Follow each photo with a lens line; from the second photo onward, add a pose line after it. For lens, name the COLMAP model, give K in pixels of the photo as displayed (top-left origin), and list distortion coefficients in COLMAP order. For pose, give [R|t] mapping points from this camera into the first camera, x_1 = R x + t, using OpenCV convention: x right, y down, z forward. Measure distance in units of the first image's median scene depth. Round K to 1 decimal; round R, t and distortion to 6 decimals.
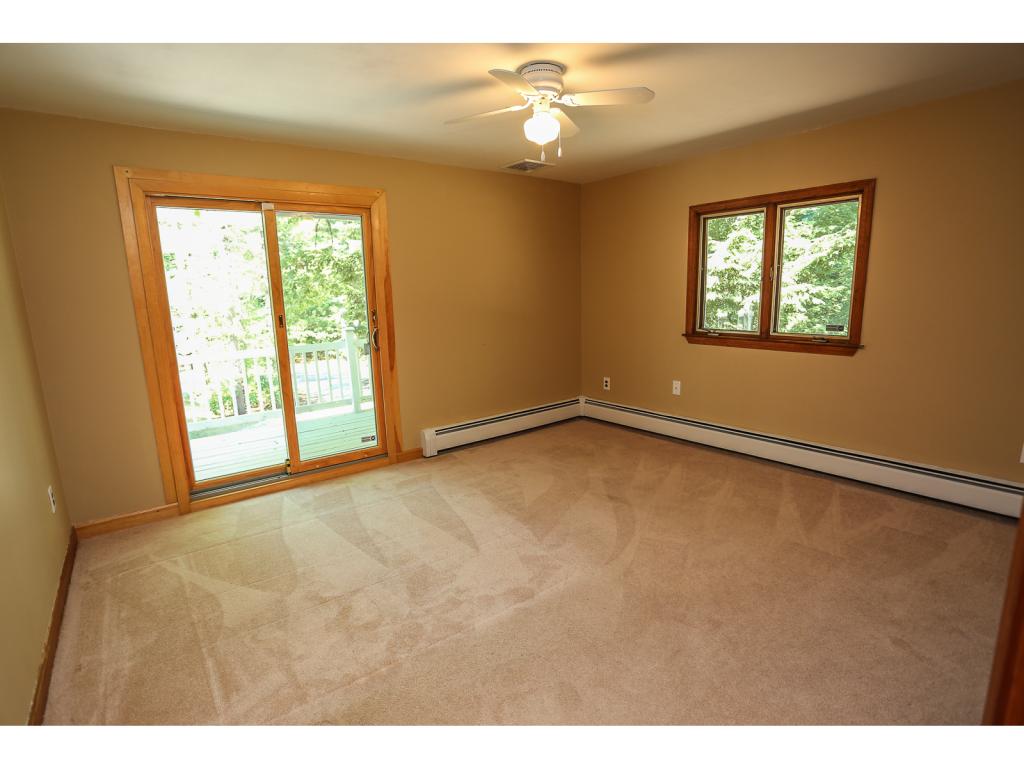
lens RADIAL K [[520.1, 0, 520.9], [0, 520.1, 381.3], [0, 0, 1]] dist [-0.075510, 0.029231]
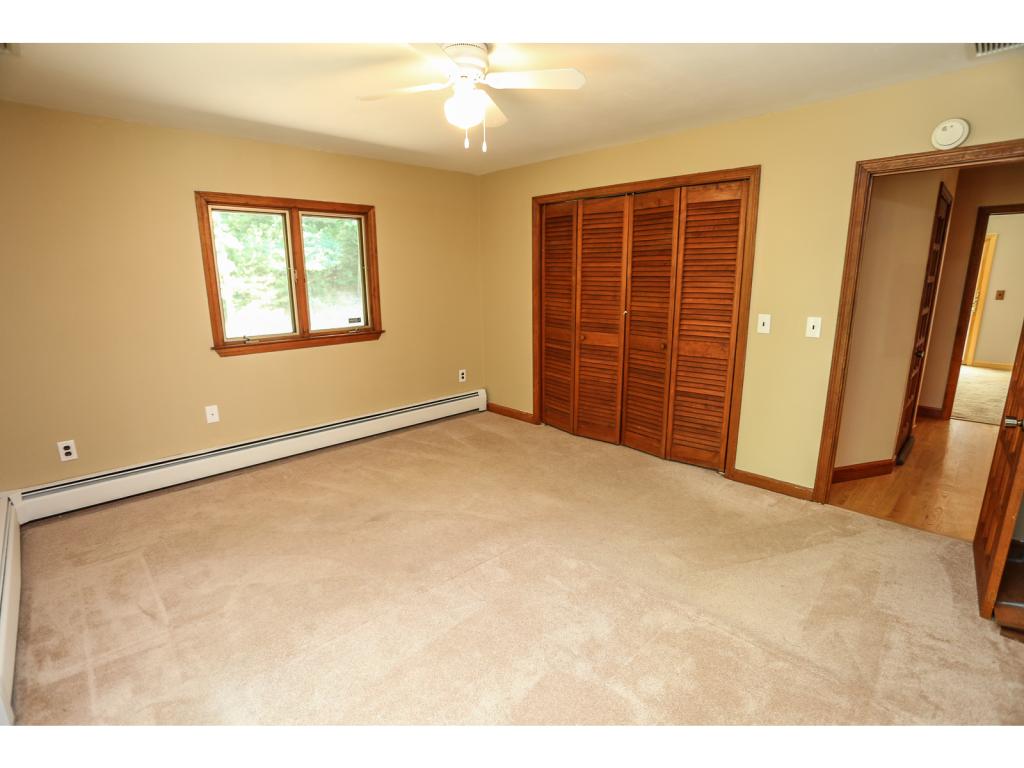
lens RADIAL K [[497.6, 0, 512.0], [0, 497.6, 384.0], [0, 0, 1]] dist [-0.072514, 0.035111]
pose [[-0.104682, -0.188325, 0.976512, -0.569611], [0.184613, 0.961160, 0.205155, -0.120172], [-0.977220, 0.201753, -0.065849, 0.669587]]
